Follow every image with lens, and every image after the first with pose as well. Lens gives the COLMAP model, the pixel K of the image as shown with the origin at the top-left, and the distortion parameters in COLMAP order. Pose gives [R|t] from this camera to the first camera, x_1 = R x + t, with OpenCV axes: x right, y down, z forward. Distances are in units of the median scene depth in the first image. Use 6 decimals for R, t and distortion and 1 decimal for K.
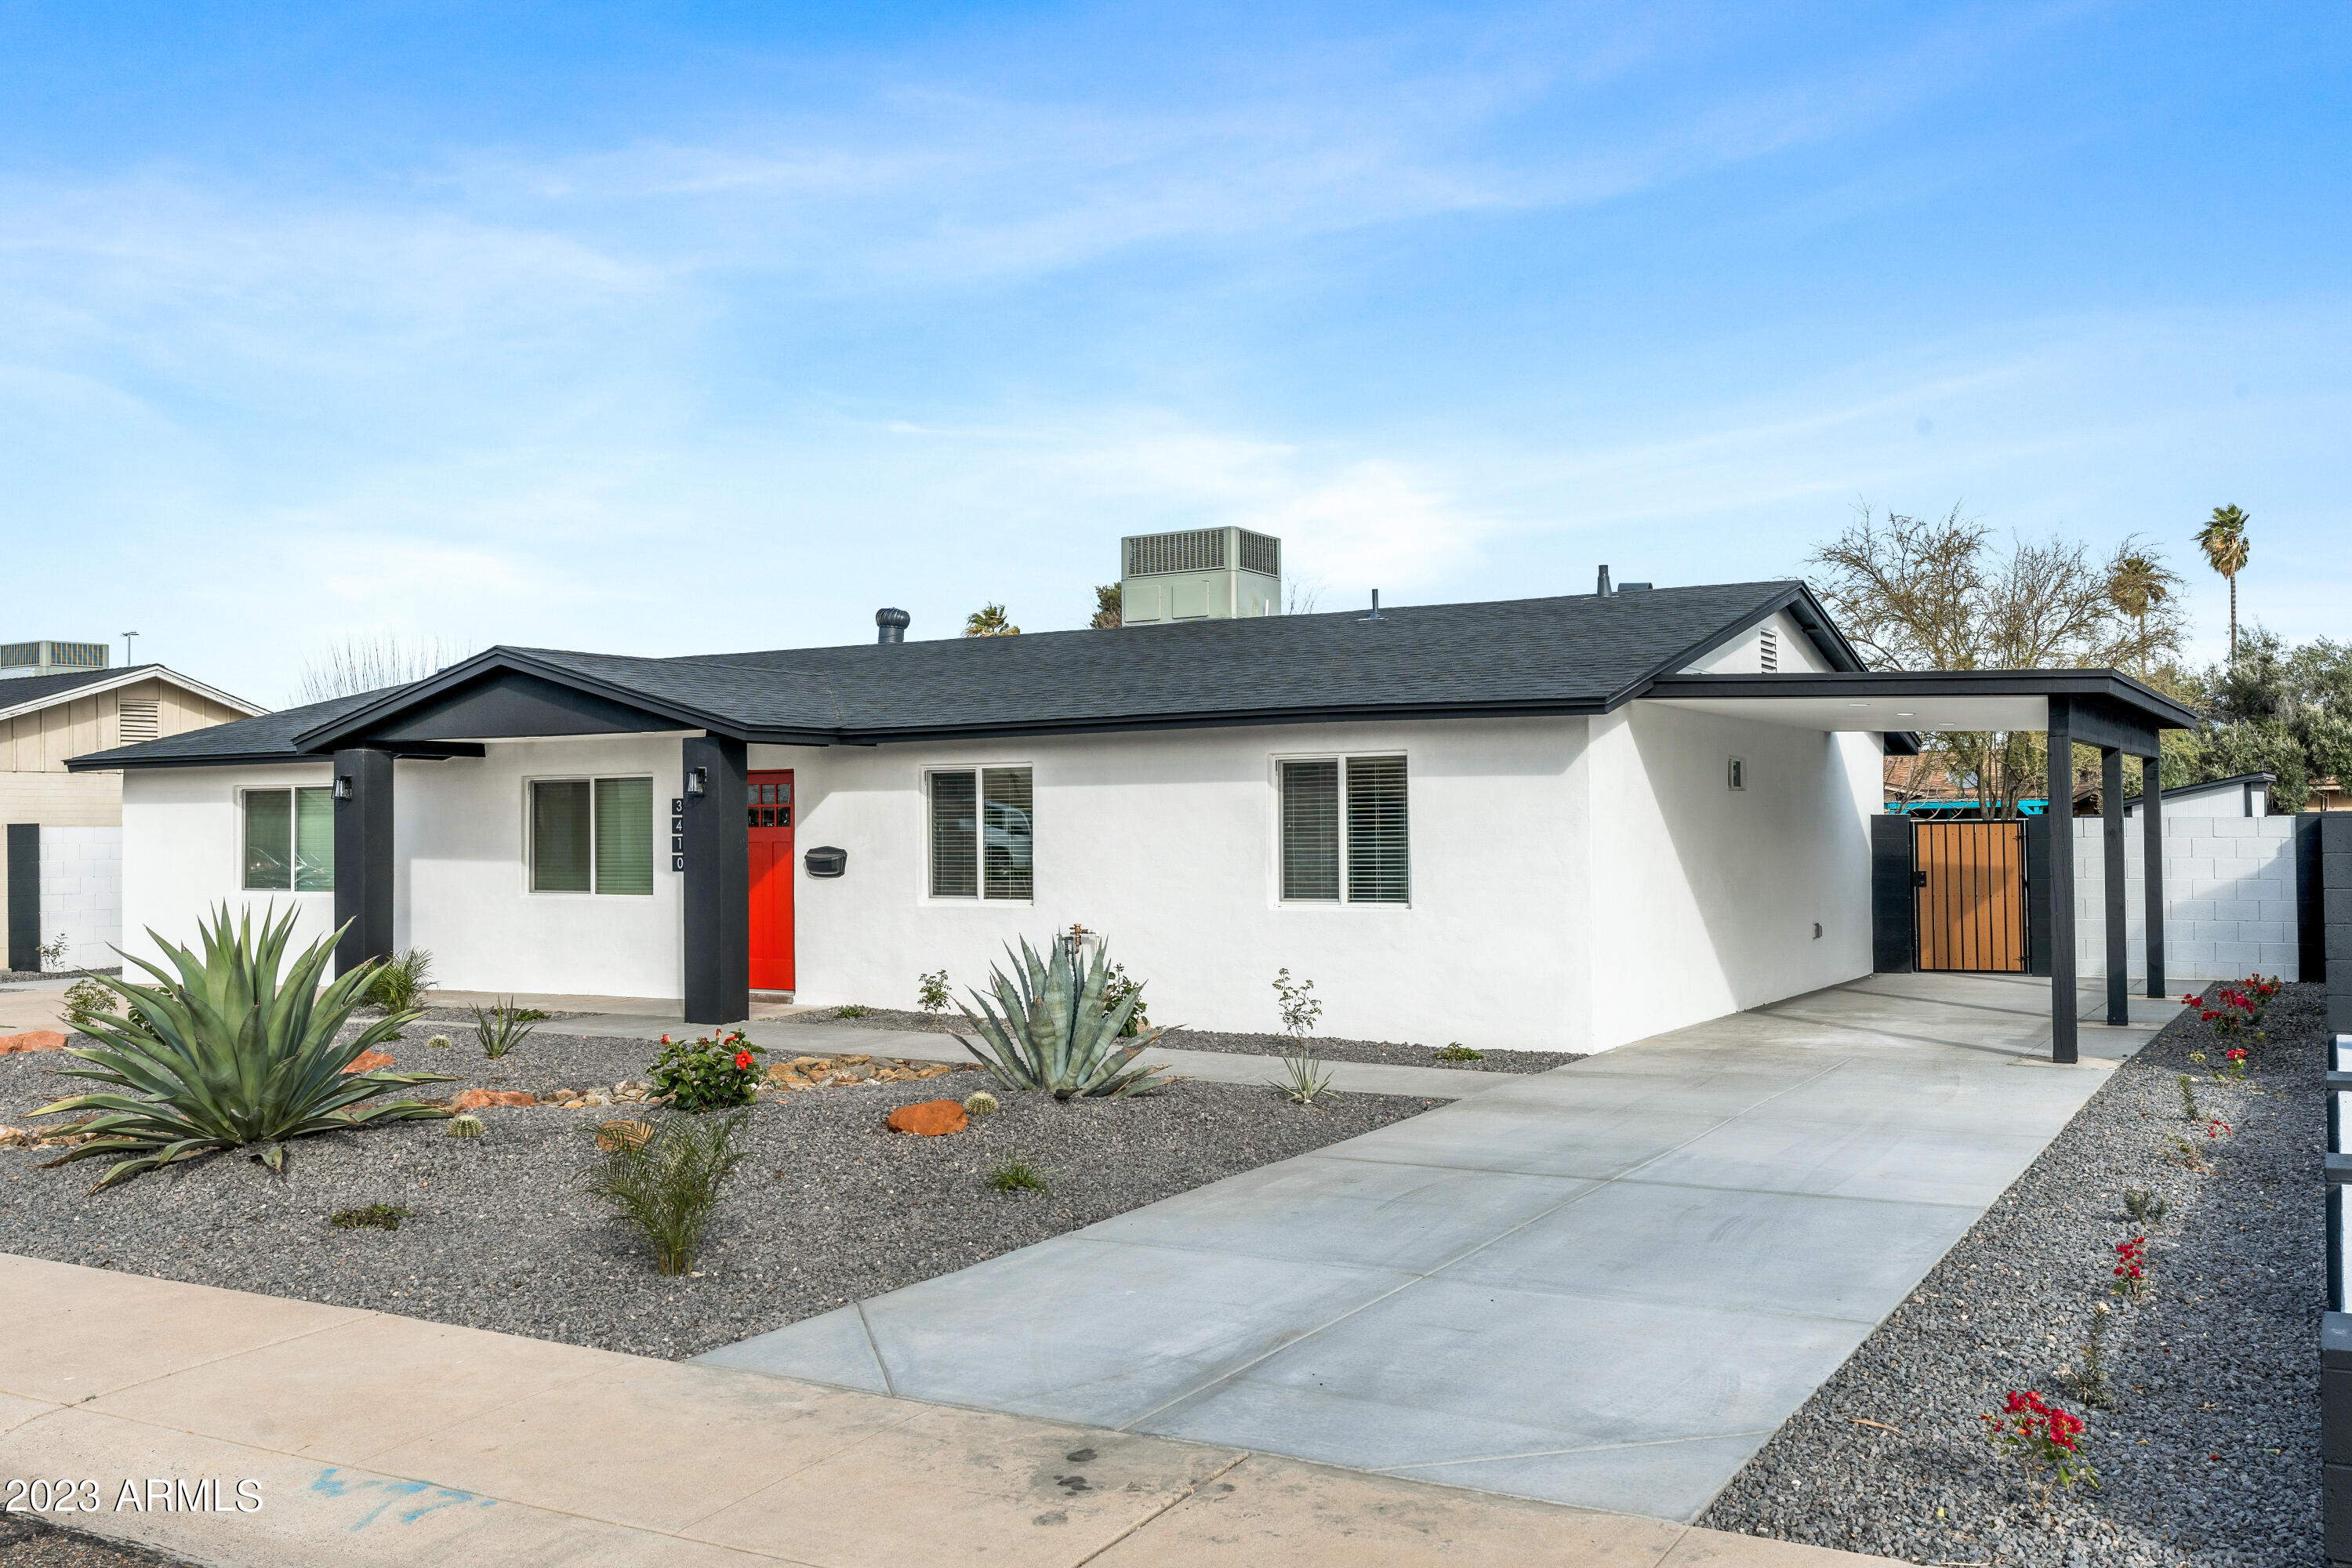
lens RADIAL K [[2027.3, 0, 1176.0], [0, 2027.3, 784.0], [0, 0, 1]] dist [0.037896, 0.001784]
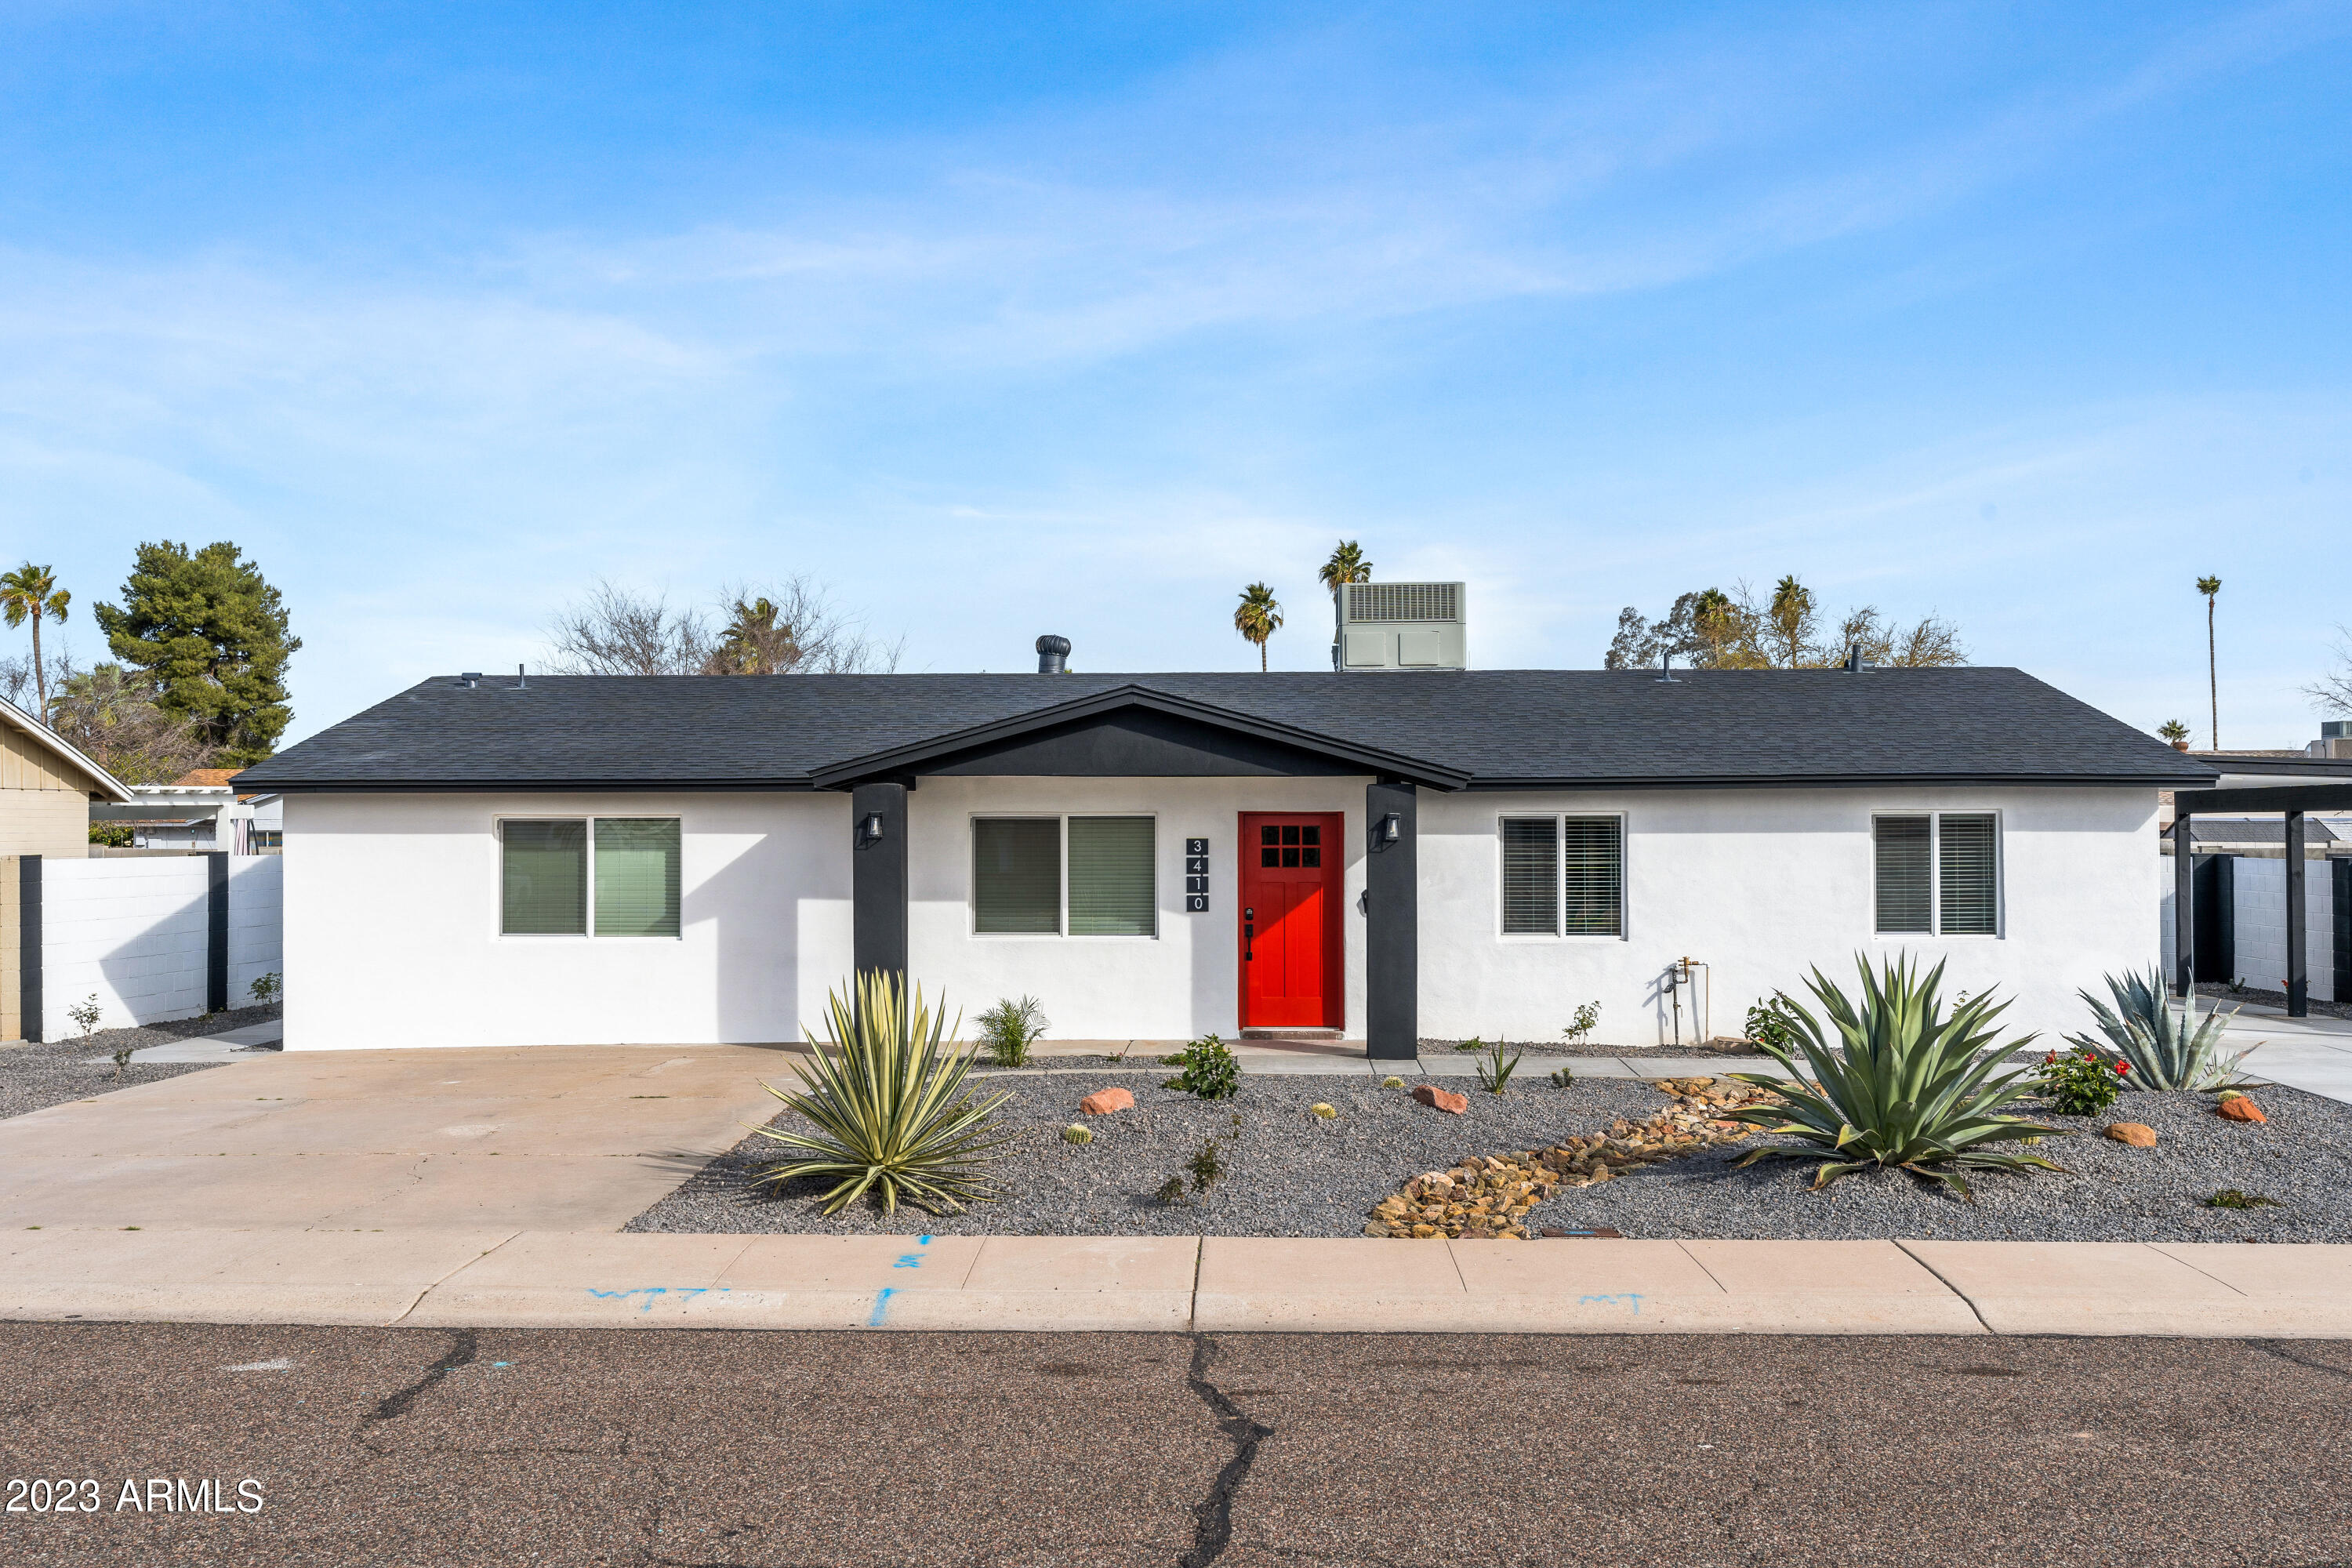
lens RADIAL K [[2399.6, 0, 1176.0], [0, 2399.6, 784.0], [0, 0, 1]] dist [0.017029, 0.005282]
pose [[0.873980, 0.017991, 0.485628, -0.825234], [-0.015259, 0.999838, -0.009581, -0.008389], [-0.485722, 0.000963, 0.874113, -0.027042]]
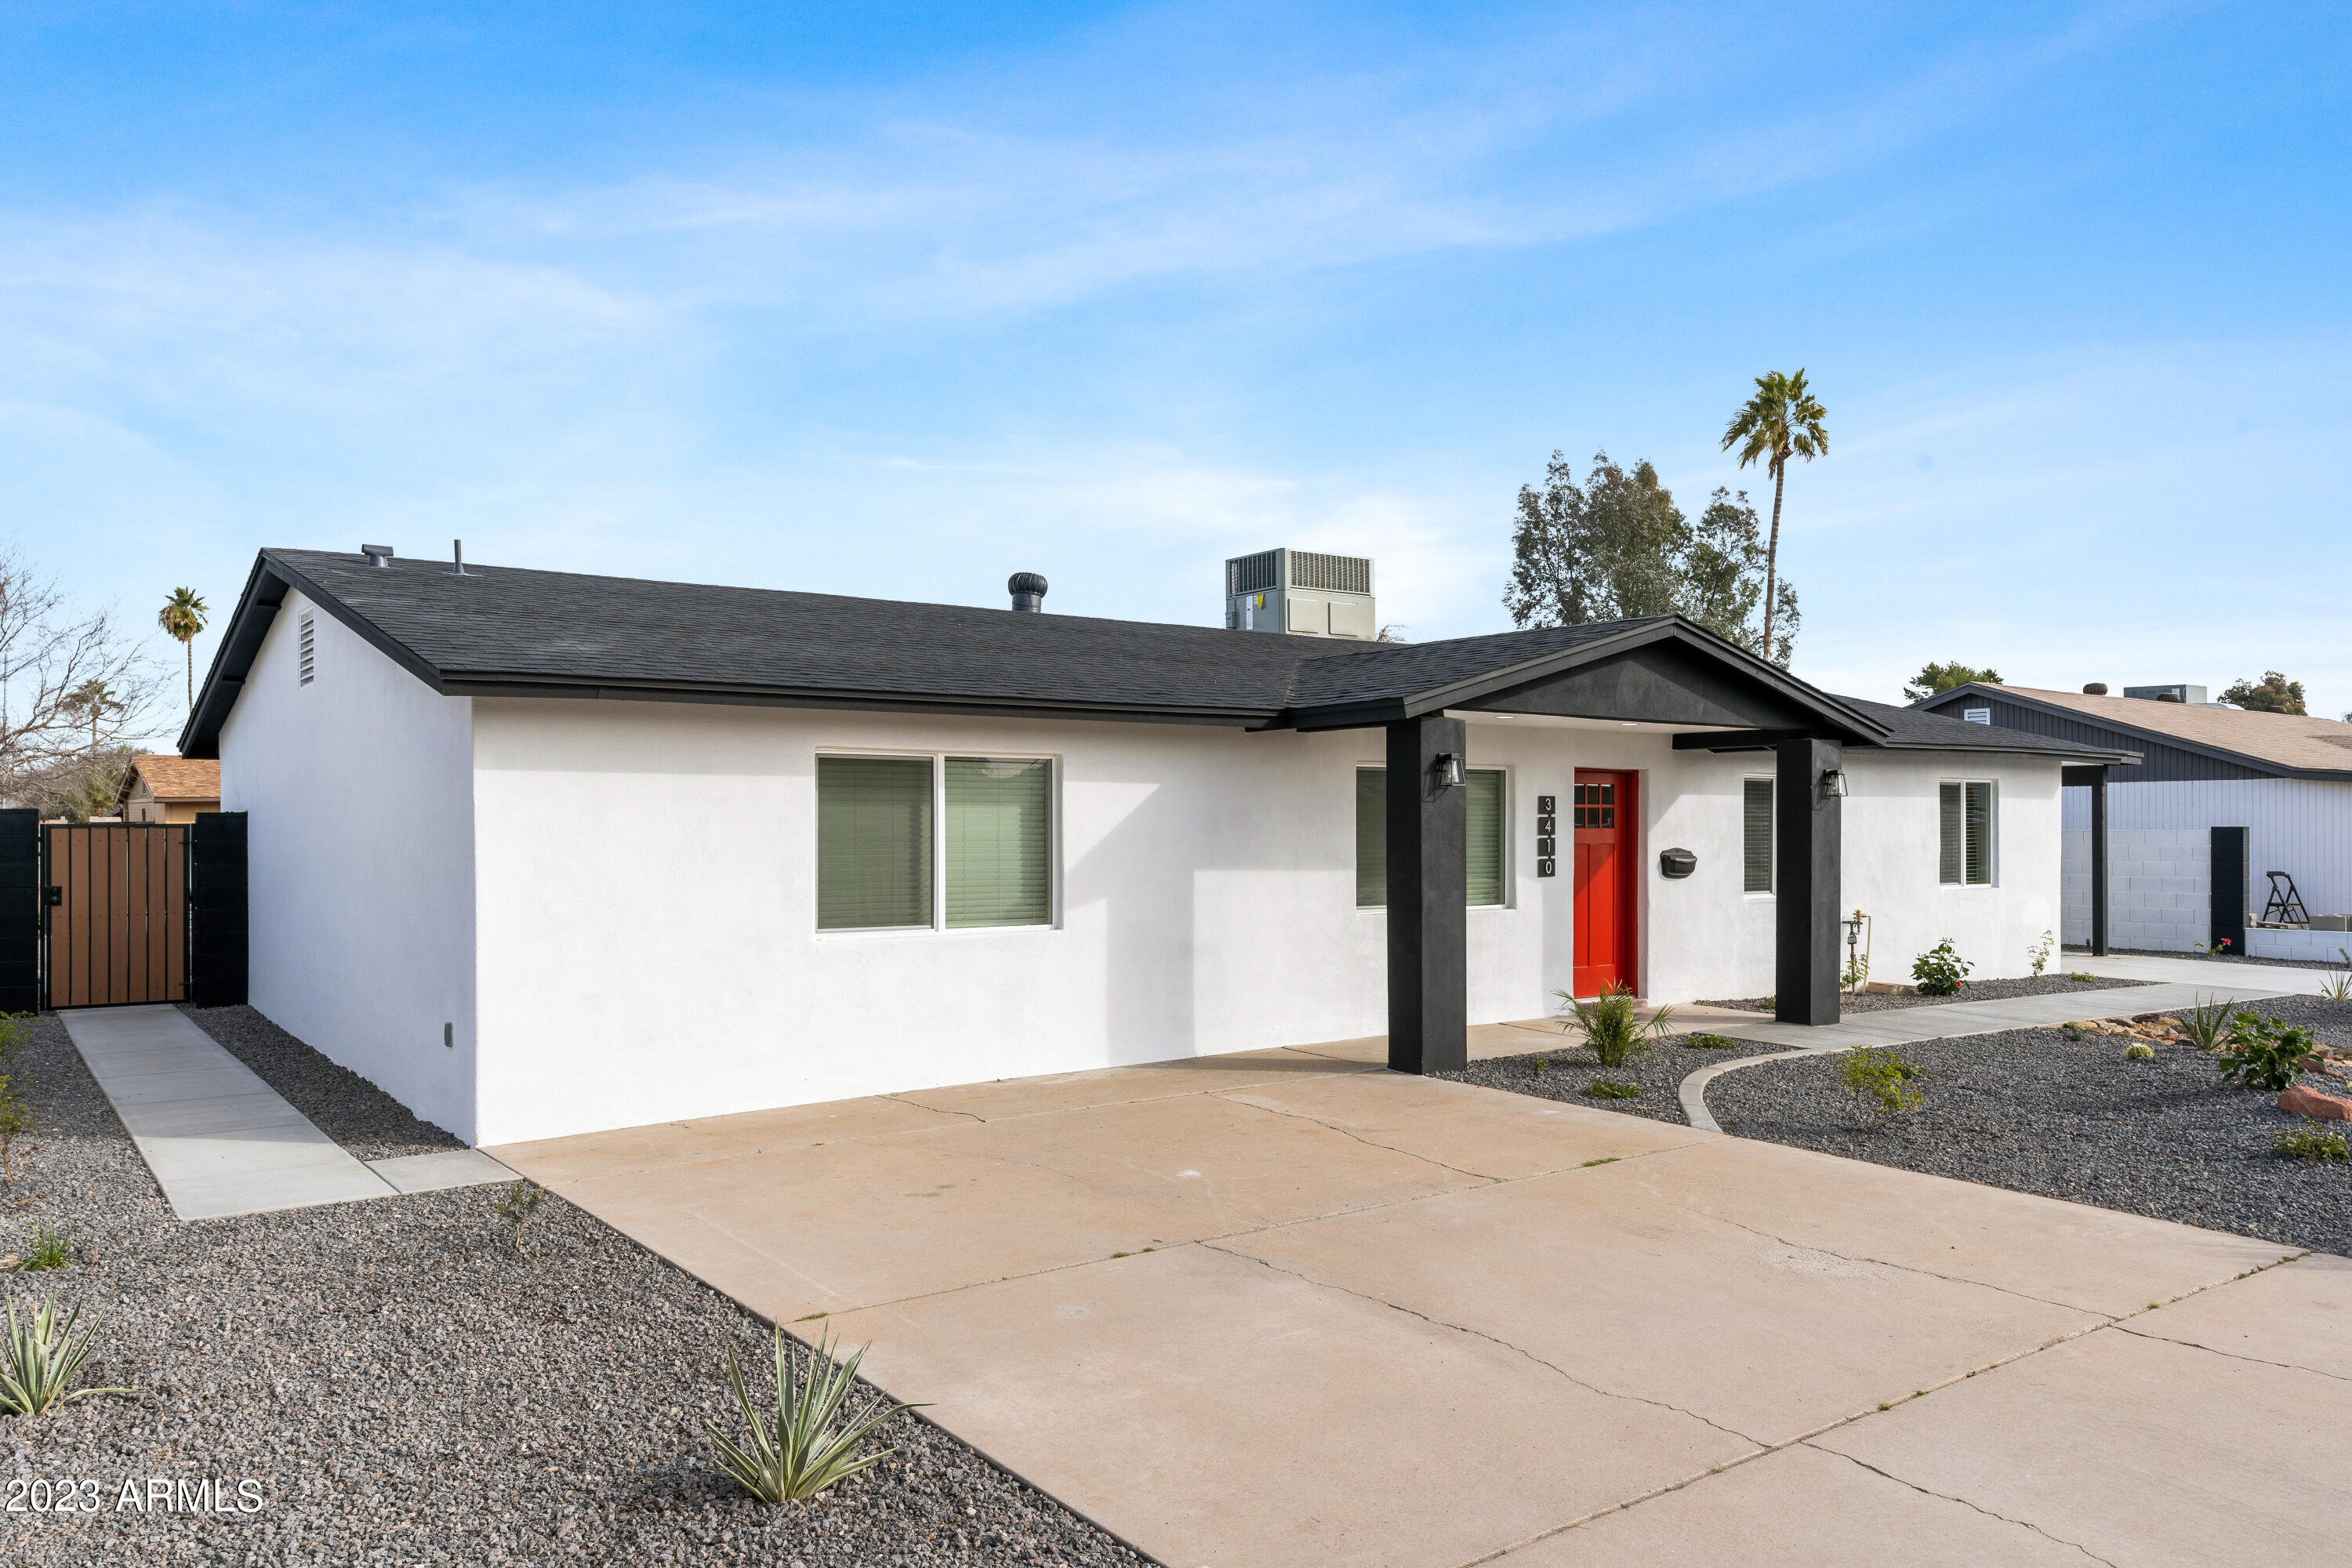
lens RADIAL K [[1677.3, 0, 1176.0], [0, 1677.3, 784.0], [0, 0, 1]] dist [-0.044710, -0.000522]
pose [[0.396028, 0.027763, 0.917819, -0.989477], [-0.025277, 0.999494, -0.019327, 0.020152], [-0.917891, -0.015546, 0.396529, 0.853813]]
